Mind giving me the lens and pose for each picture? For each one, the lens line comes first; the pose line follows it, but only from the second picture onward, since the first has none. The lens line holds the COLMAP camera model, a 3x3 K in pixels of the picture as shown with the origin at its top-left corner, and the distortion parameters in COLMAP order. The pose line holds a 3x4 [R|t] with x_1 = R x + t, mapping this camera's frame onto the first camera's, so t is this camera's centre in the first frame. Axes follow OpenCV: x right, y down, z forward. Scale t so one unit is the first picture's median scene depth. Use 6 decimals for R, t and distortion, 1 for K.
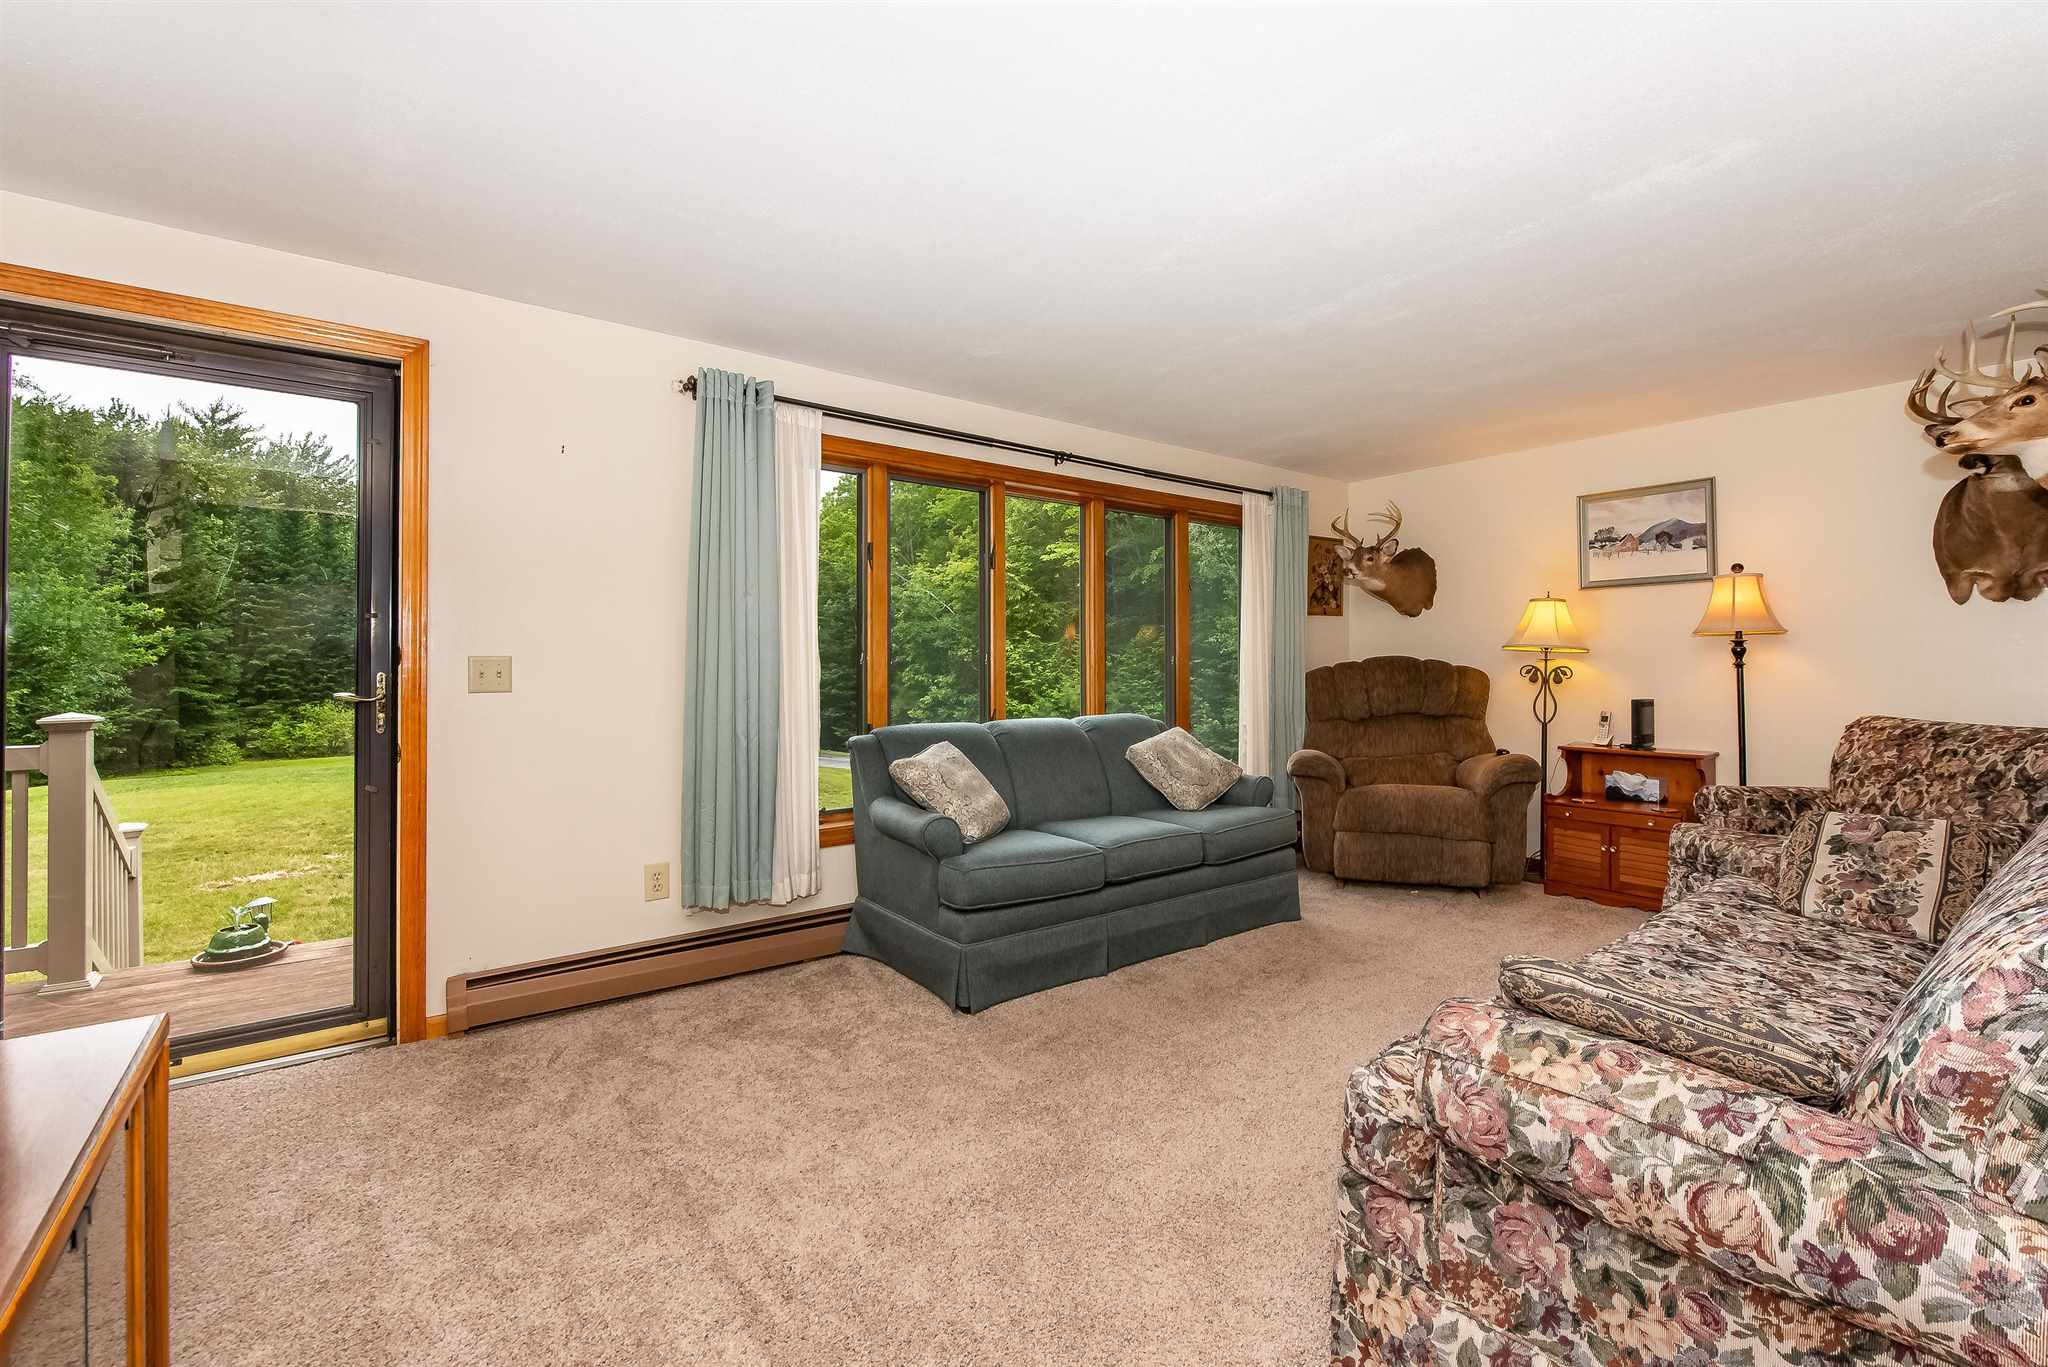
lens RADIAL K [[873.2, 0, 1024.0], [0, 873.2, 683.5], [0, 0, 1]] dist [-0.000044, -0.005199]
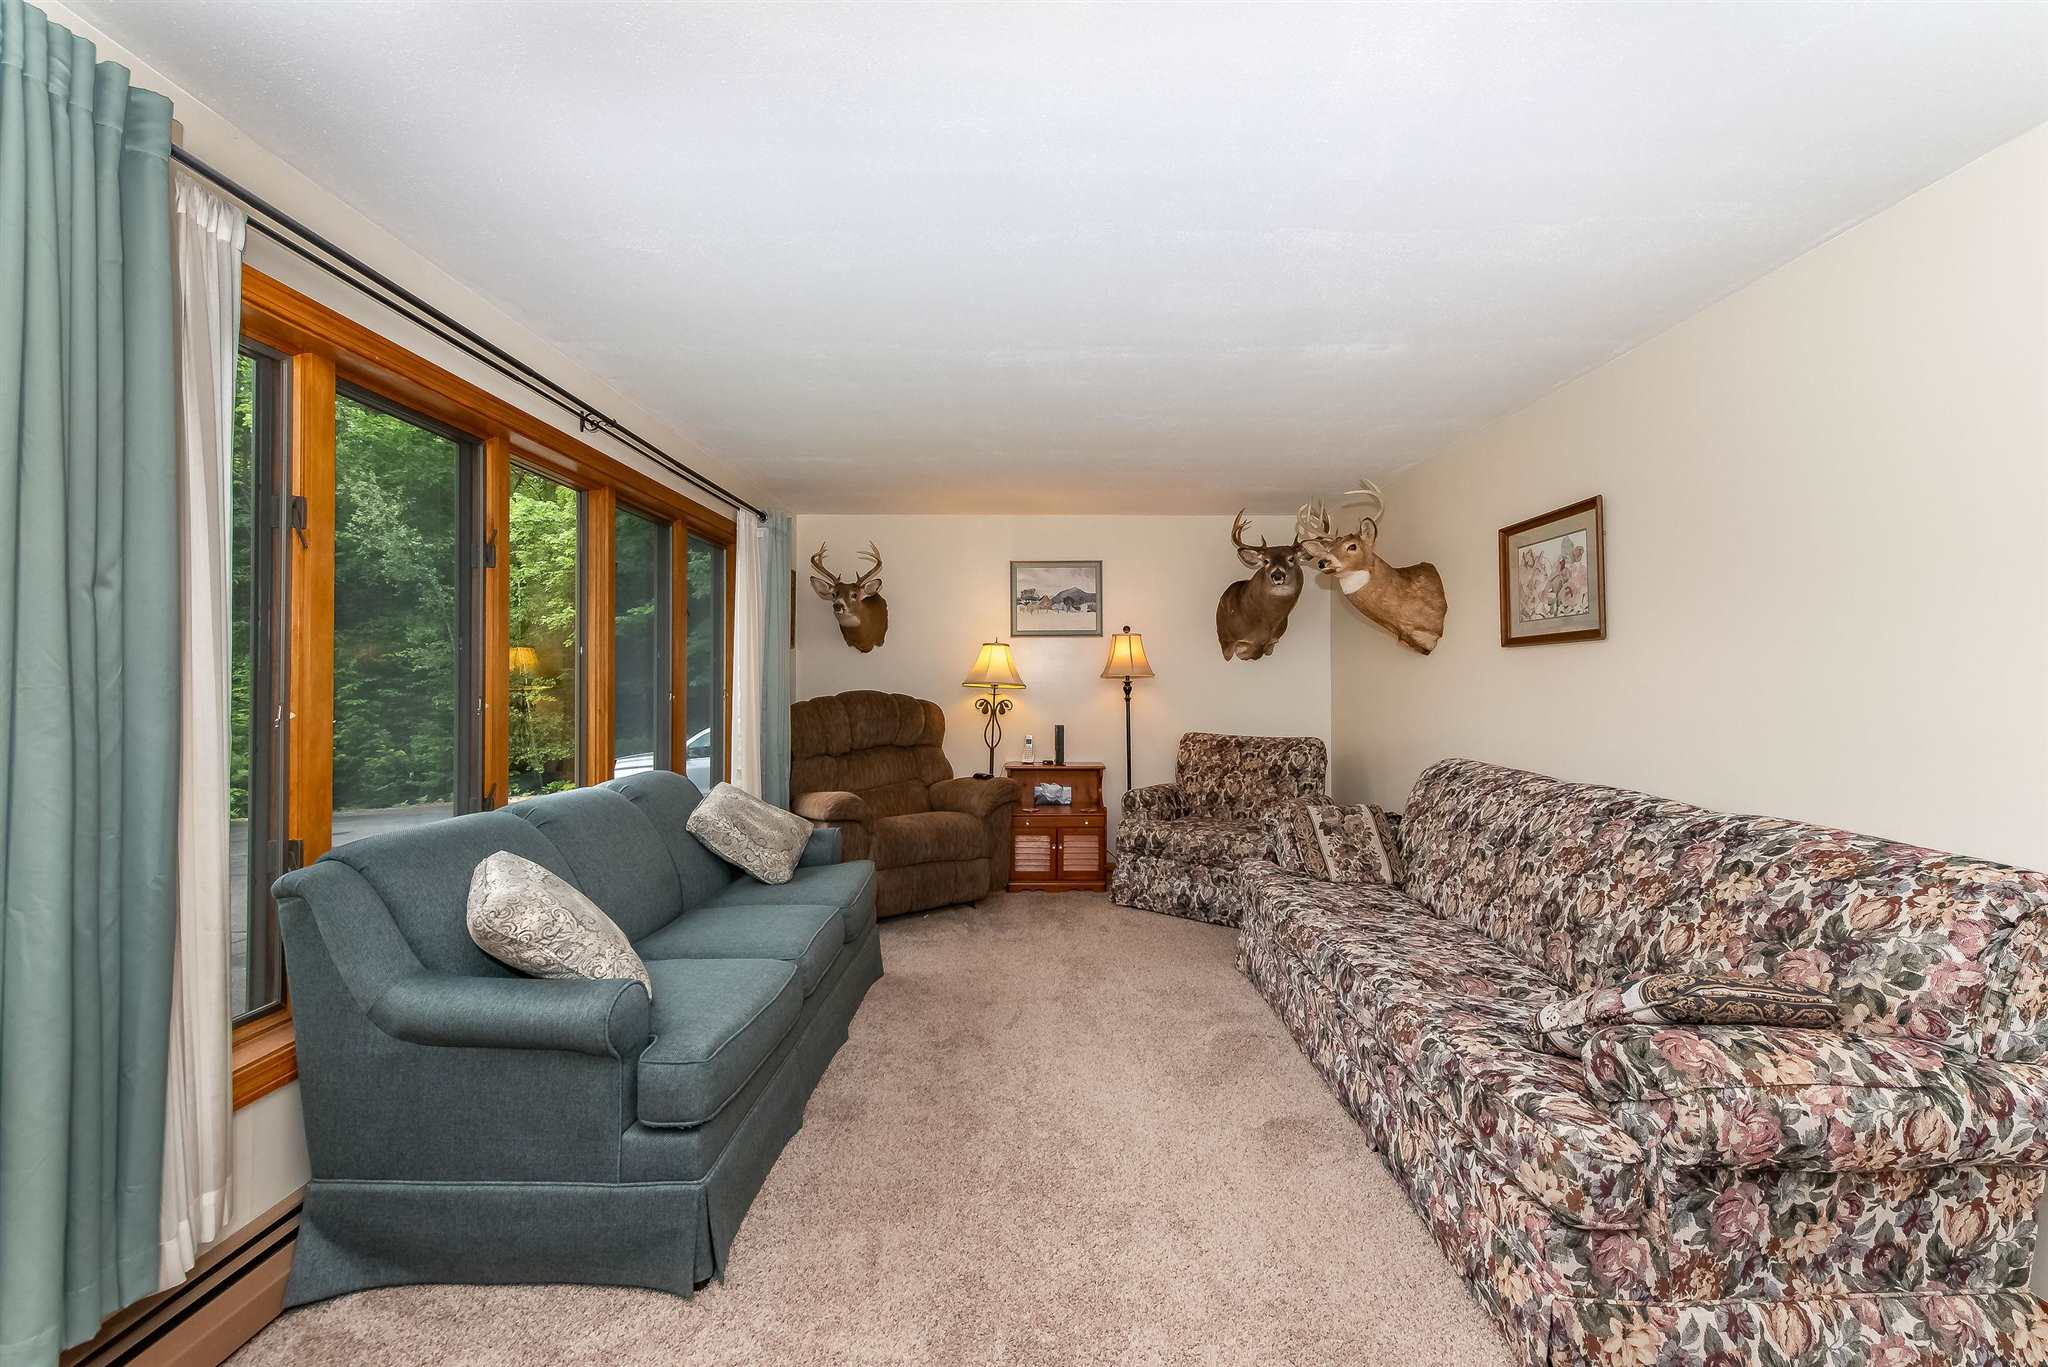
lens RADIAL K [[812.3, 0, 1024.0], [0, 812.3, 683.5], [0, 0, 1]] dist [0.013356, -0.003830]
pose [[0.605029, -0.002062, 0.796201, -0.577133], [0.016200, 0.999822, -0.009721, -0.068903], [-0.796038, 0.018780, 0.604955, 0.661540]]
